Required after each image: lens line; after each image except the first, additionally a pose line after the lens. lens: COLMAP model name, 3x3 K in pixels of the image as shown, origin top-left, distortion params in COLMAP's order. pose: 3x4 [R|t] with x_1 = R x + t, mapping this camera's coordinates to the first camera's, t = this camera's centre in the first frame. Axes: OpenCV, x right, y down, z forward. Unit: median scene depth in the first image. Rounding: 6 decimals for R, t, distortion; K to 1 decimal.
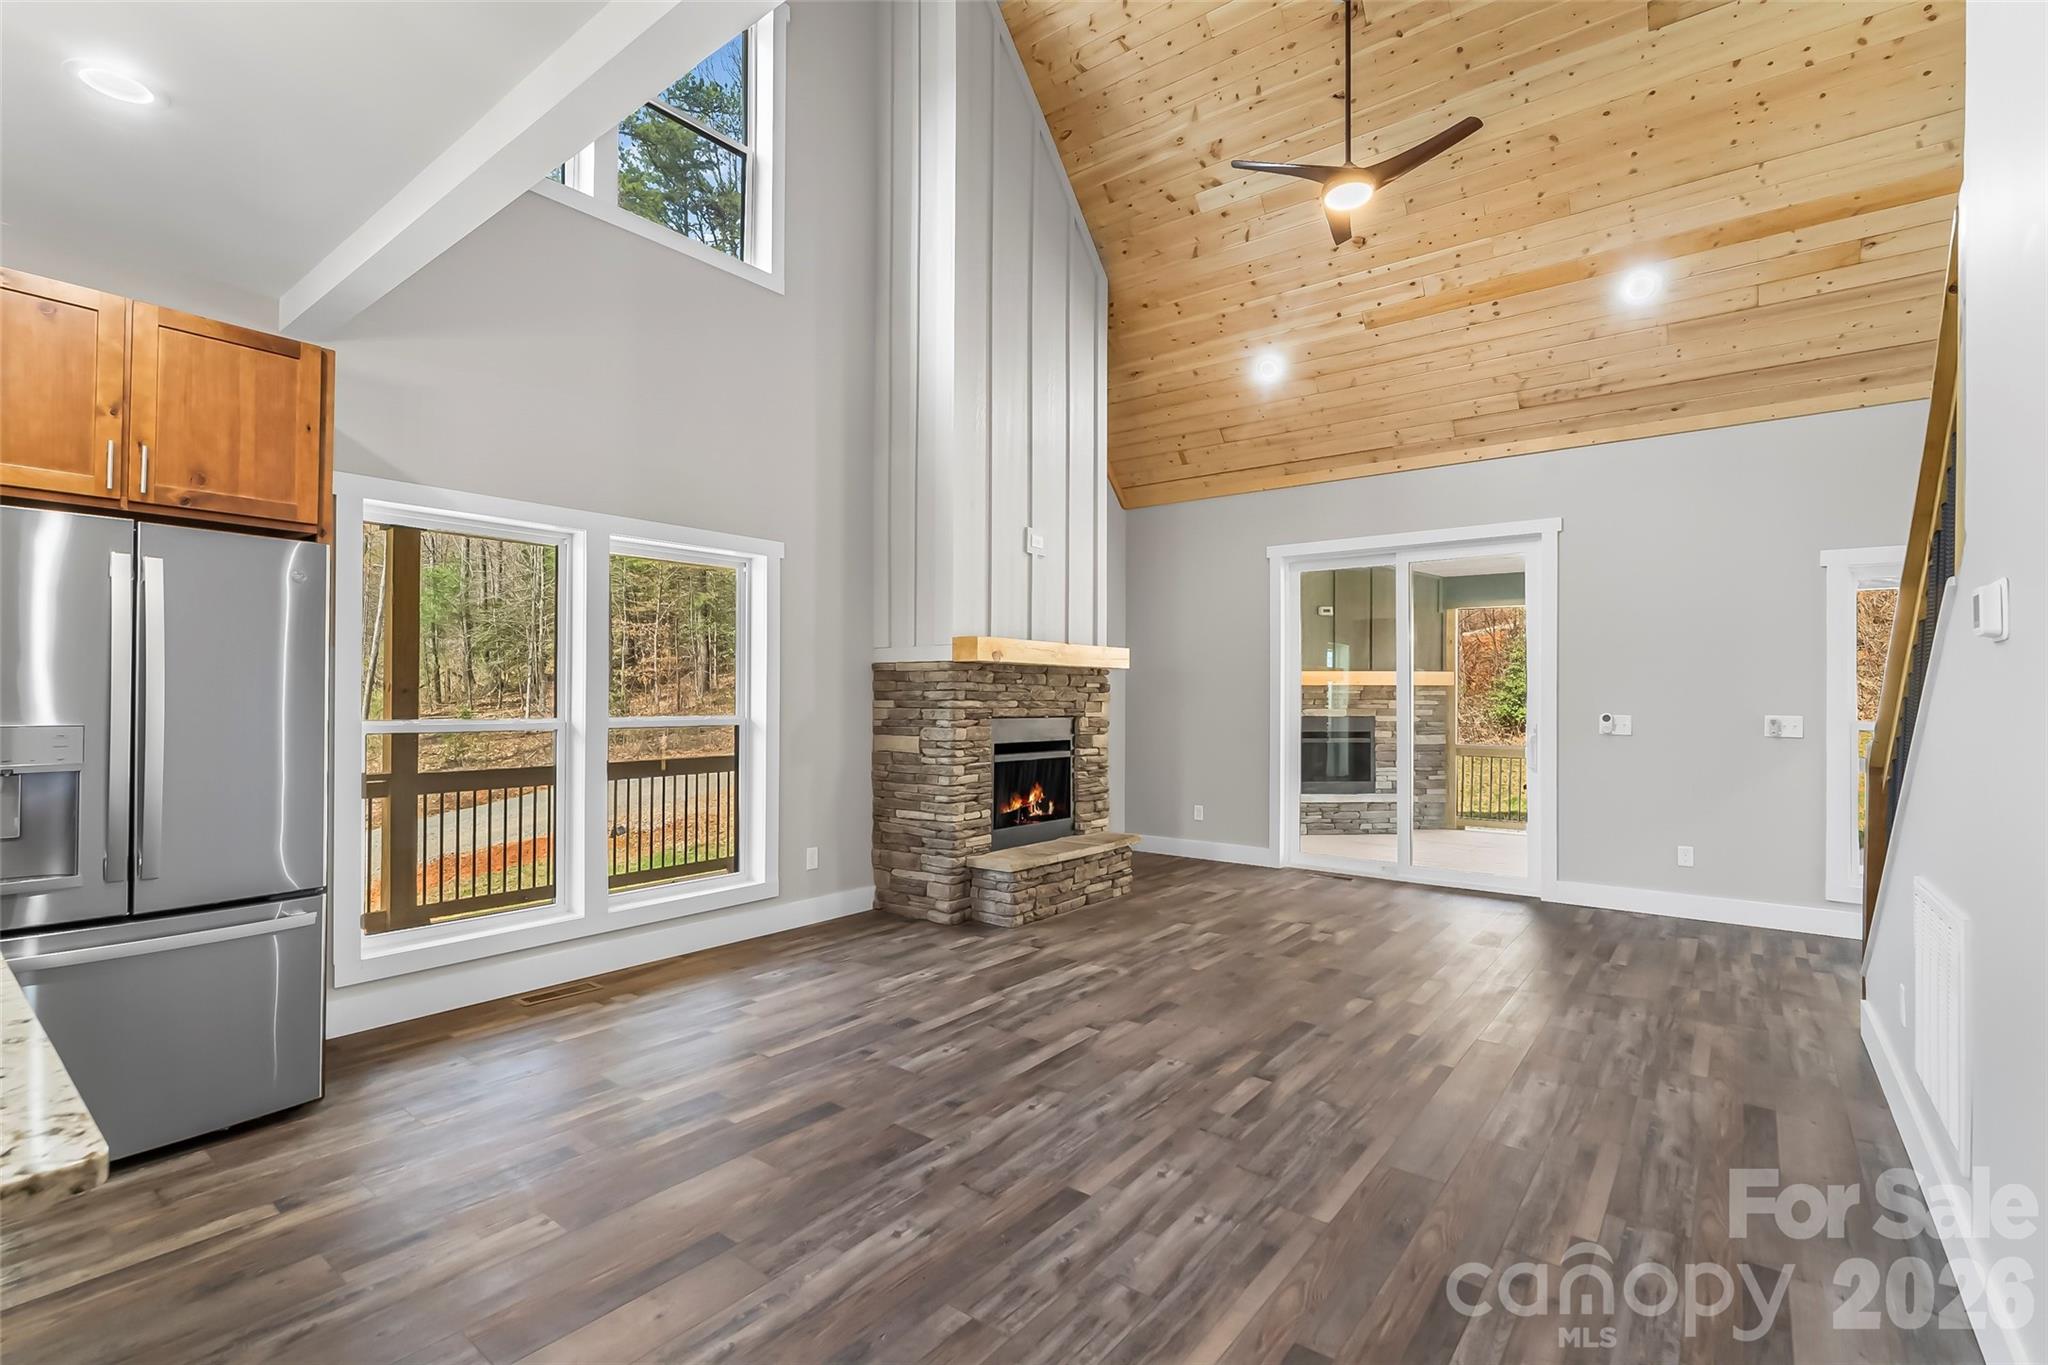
lens RADIAL K [[913.9, 0, 1001.8], [0, 913.9, 691.8], [0, 0, 1]] dist [-0.006367, -0.000747]
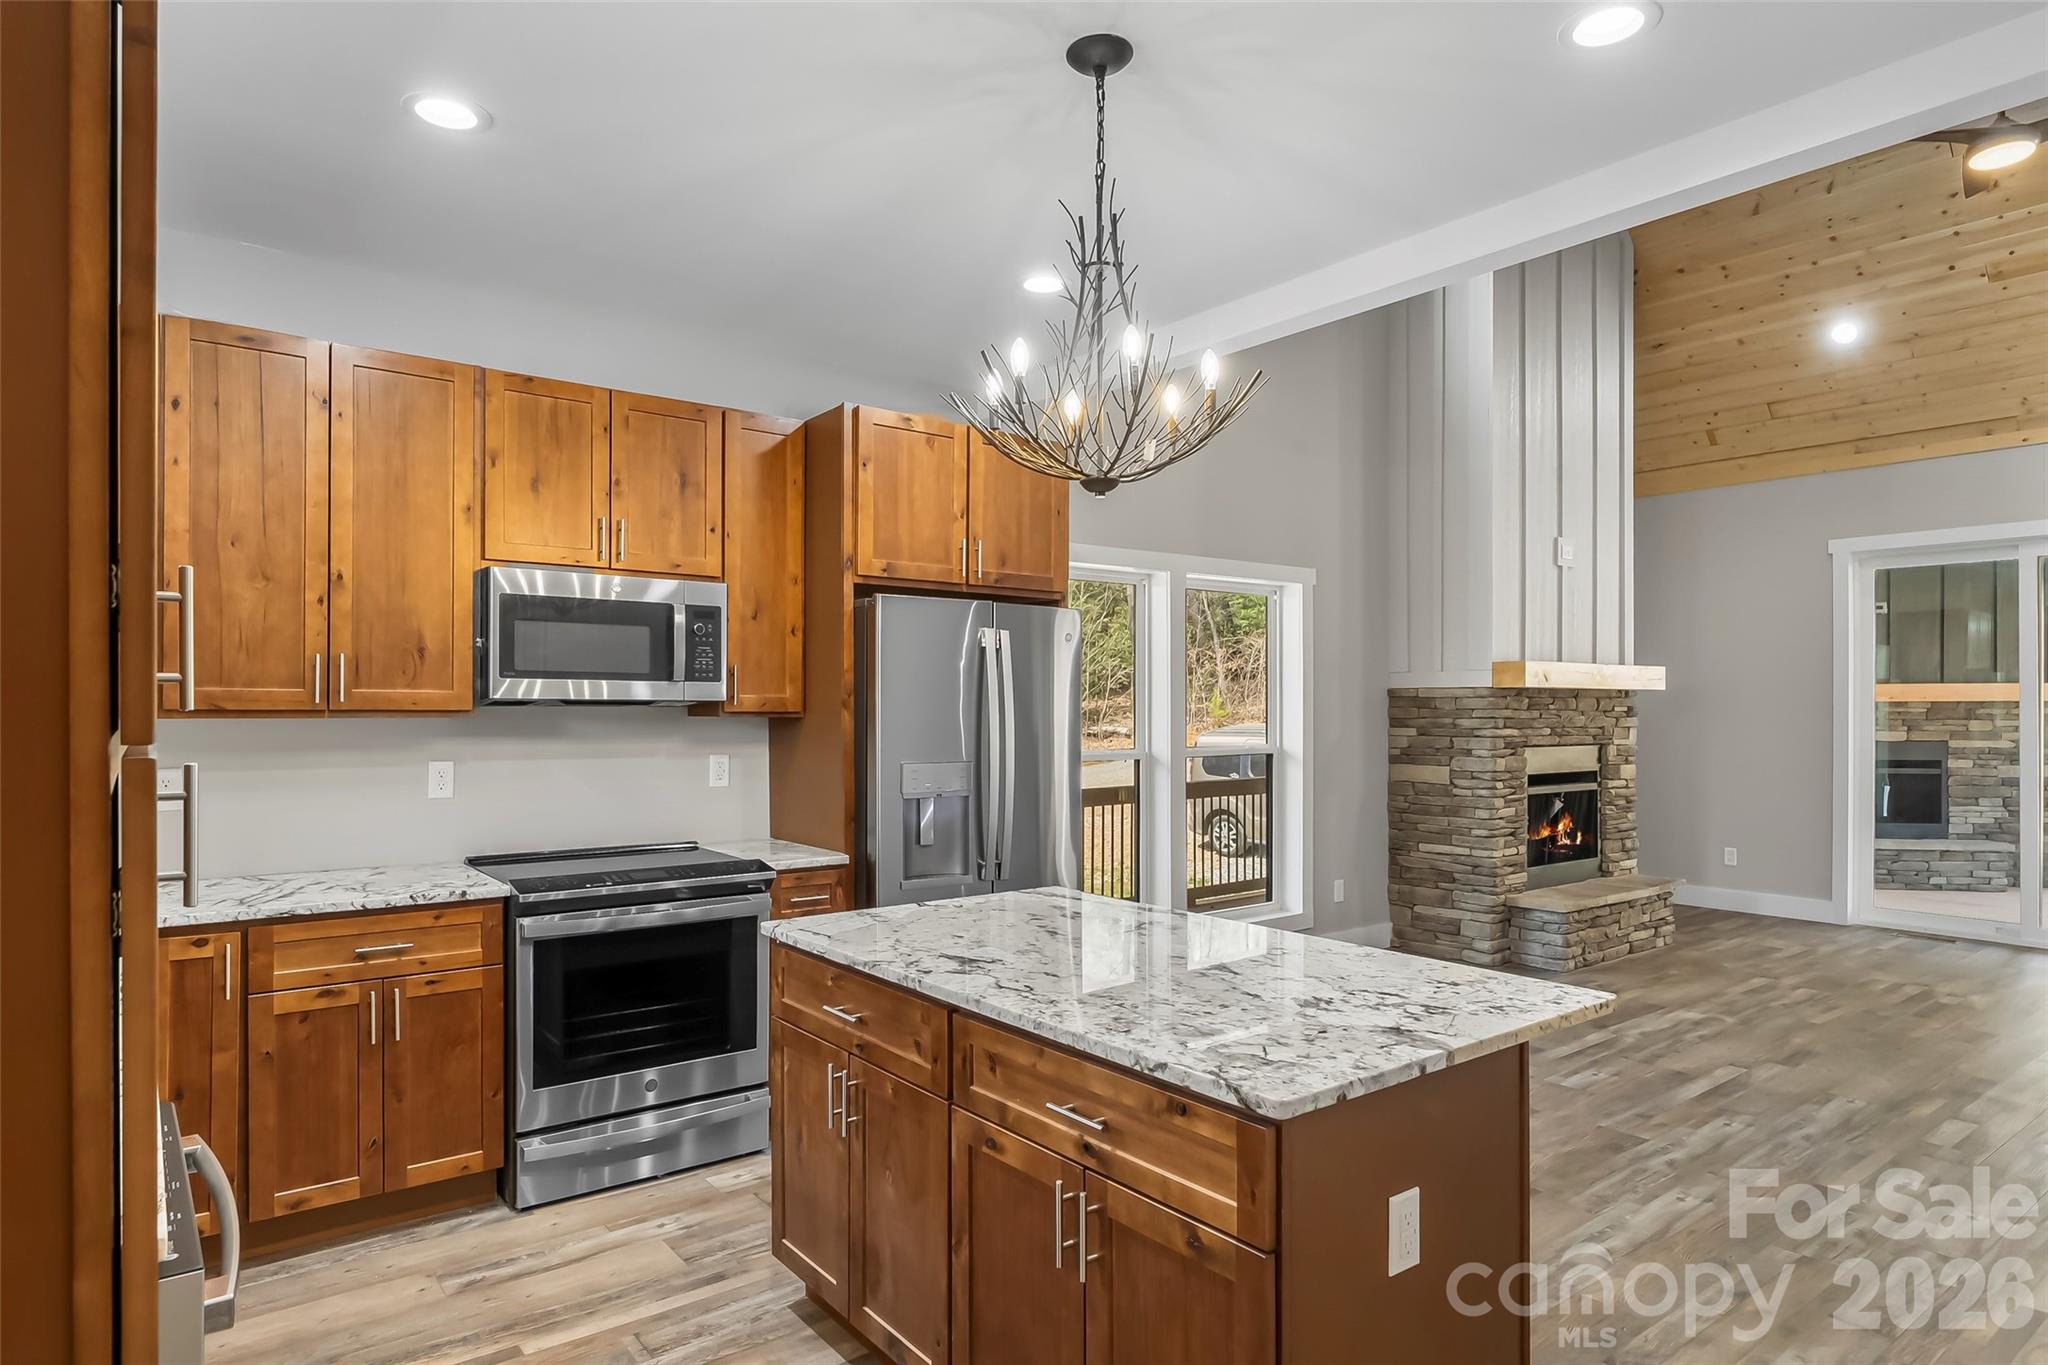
lens RADIAL K [[1127.1, 0, 1034.0], [0, 1127.1, 713.7], [0, 0, 1]] dist [-0.003999, -0.000926]
pose [[0.970007, -0.003429, -0.243052, -0.228078], [0.005906, 0.999938, 0.009464, -0.020008], [0.243004, -0.010616, 0.969967, -0.241484]]
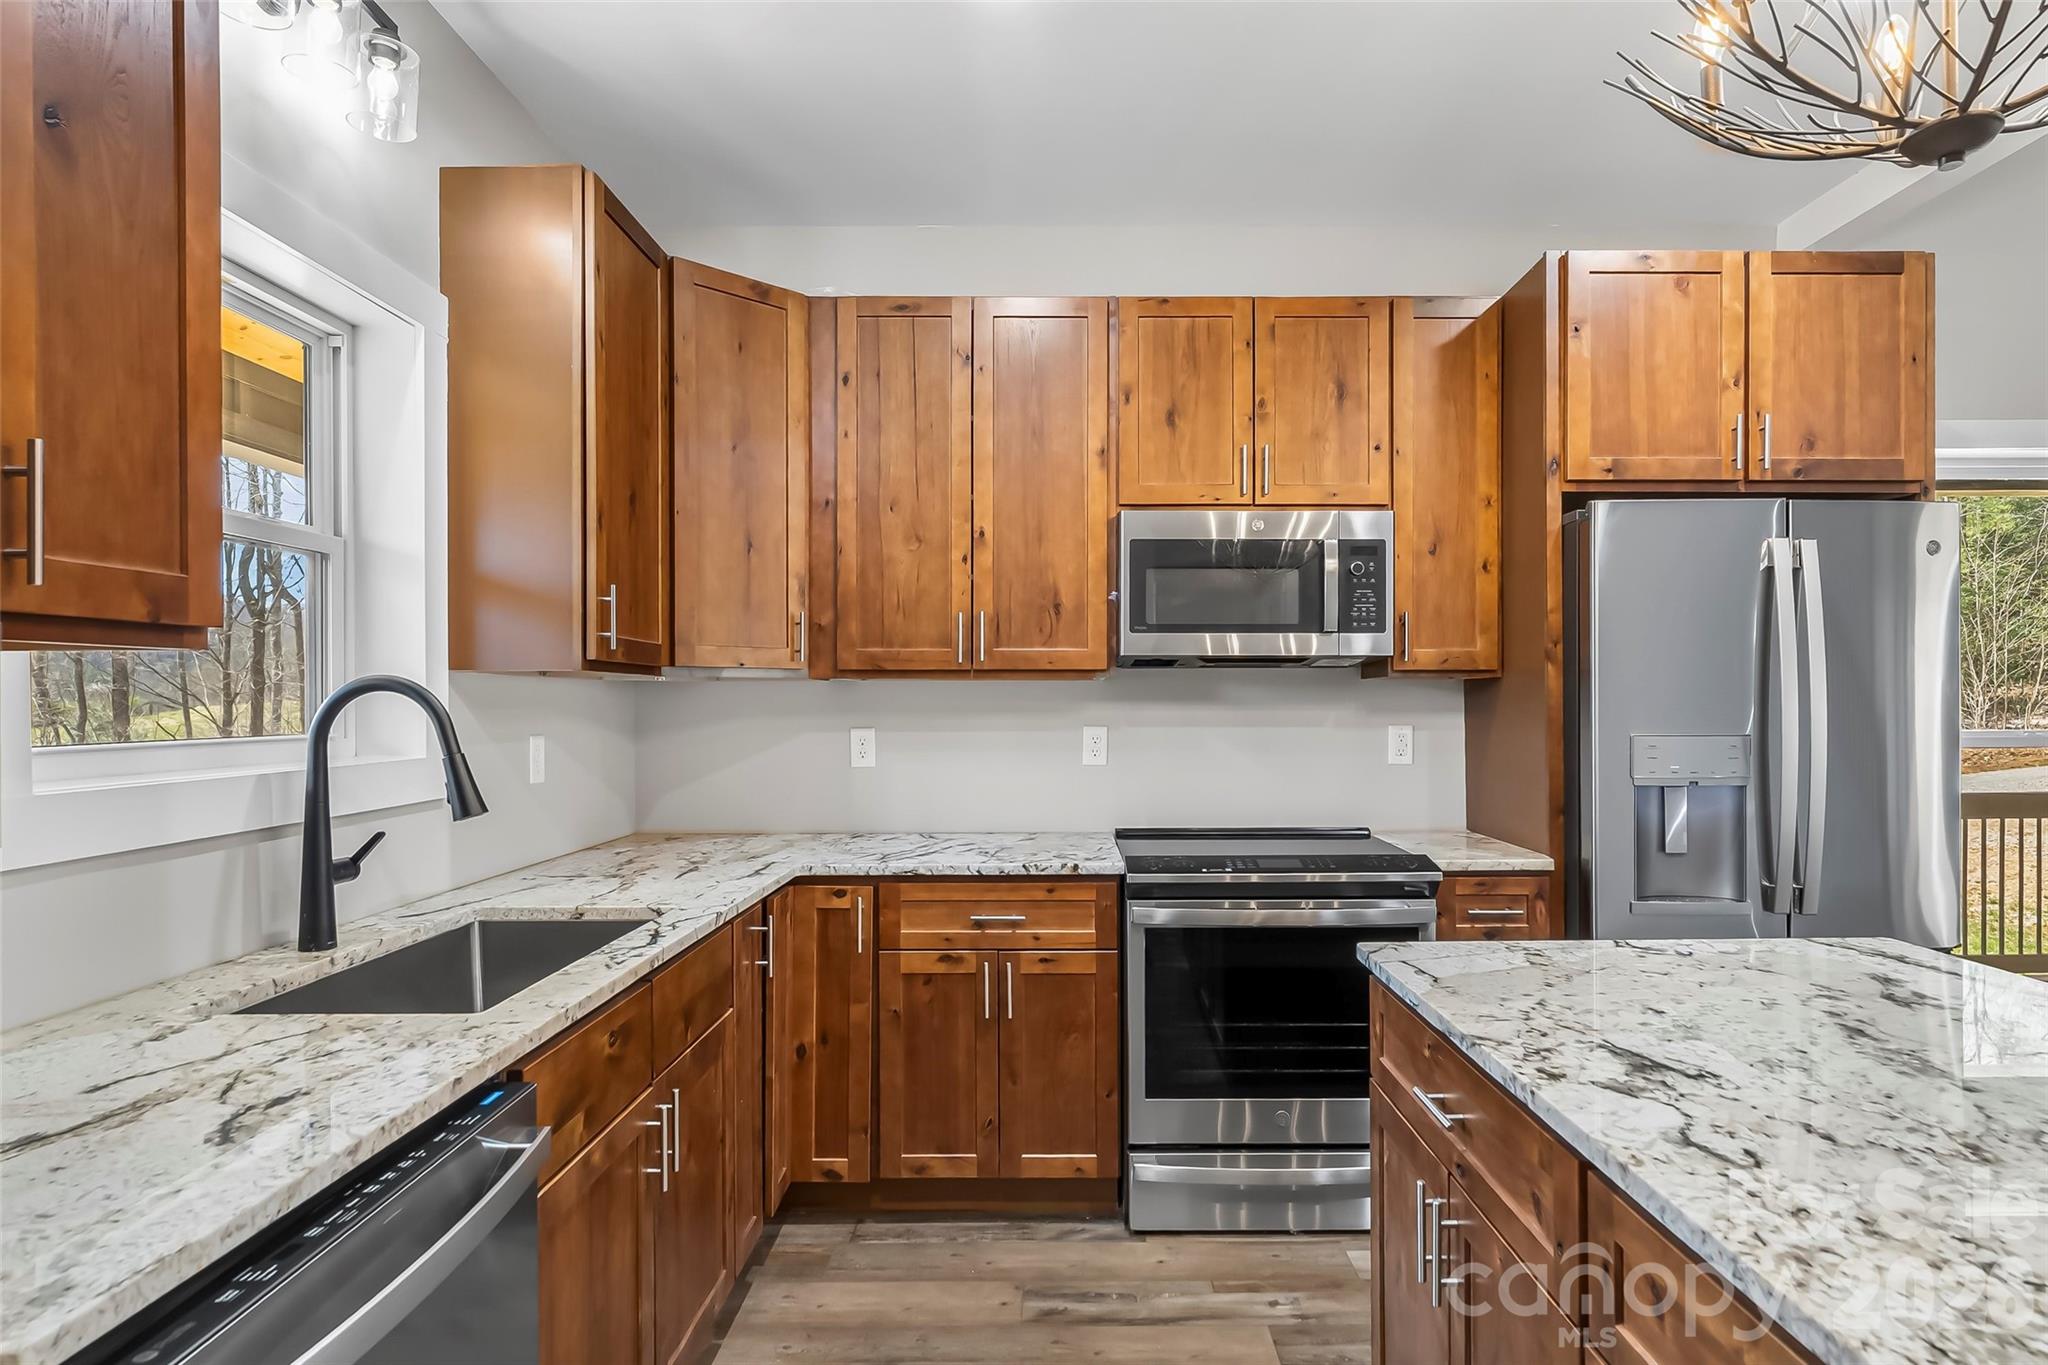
lens RADIAL K [[1127.1, 0, 1052.7], [0, 1127.1, 702.8], [0, 0, 1]] dist [-0.003999, -0.000926]
pose [[0.620864, -0.007222, -0.783885, -0.246100], [0.014044, 0.999900, 0.001911, -0.003017], [0.783793, -0.012195, 0.620903, -0.098622]]
